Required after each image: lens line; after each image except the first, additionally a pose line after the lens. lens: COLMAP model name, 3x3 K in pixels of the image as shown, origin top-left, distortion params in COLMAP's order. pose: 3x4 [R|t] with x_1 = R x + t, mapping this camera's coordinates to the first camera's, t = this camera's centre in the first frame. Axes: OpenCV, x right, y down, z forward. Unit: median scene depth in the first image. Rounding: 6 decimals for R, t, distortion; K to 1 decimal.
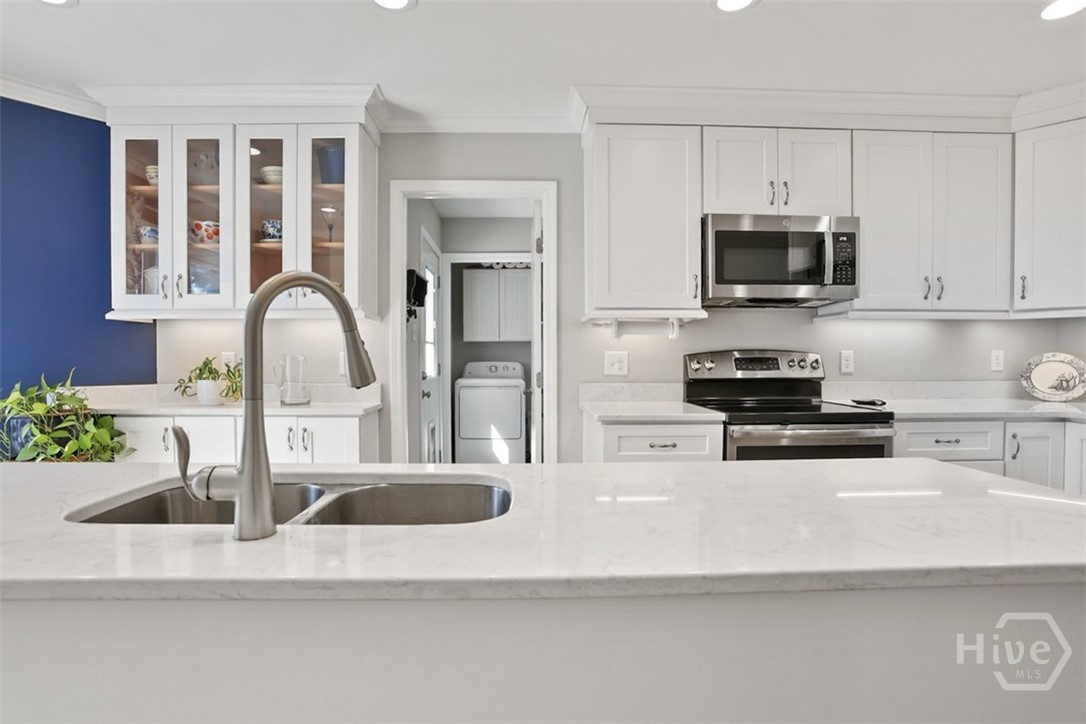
lens RADIAL K [[521.5, 0, 543.0], [0, 521.5, 362.0], [0, 0, 1]] dist [-0.047957, 0.014860]
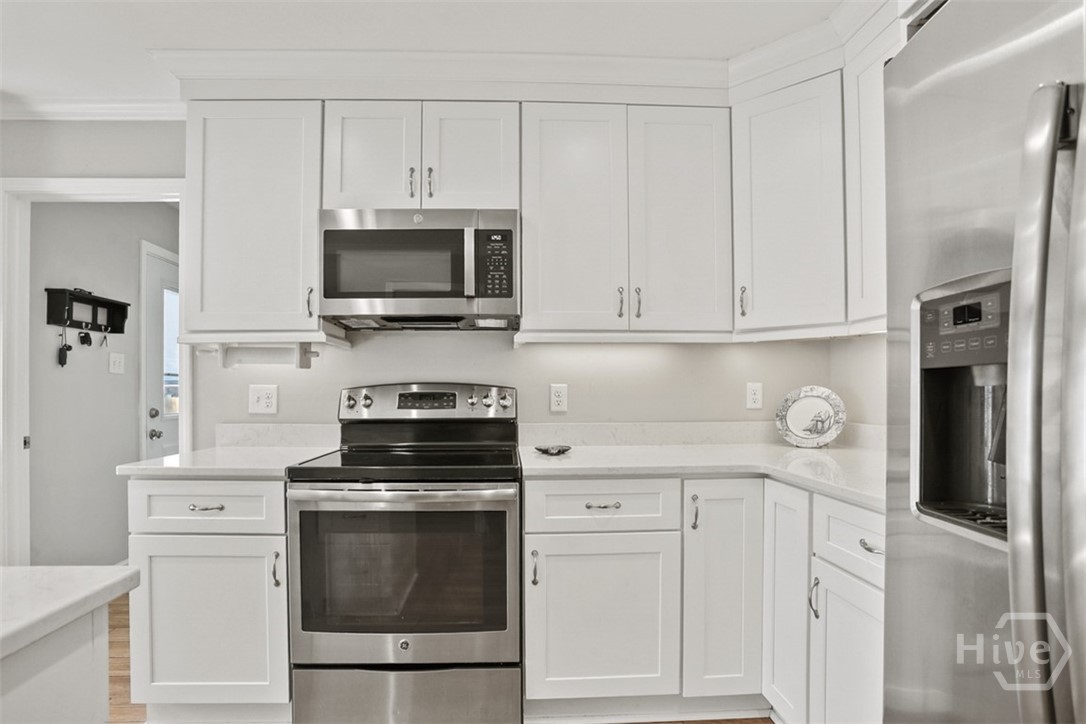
lens RADIAL K [[540.9, 0, 520.5], [0, 540.9, 386.3], [0, 0, 1]] dist [-0.096700, 0.050514]
pose [[0.999894, -0.000909, 0.014544, 0.562160], [0.001161, 0.999849, -0.017339, -0.003815], [-0.014526, 0.017354, 0.999744, 0.184505]]
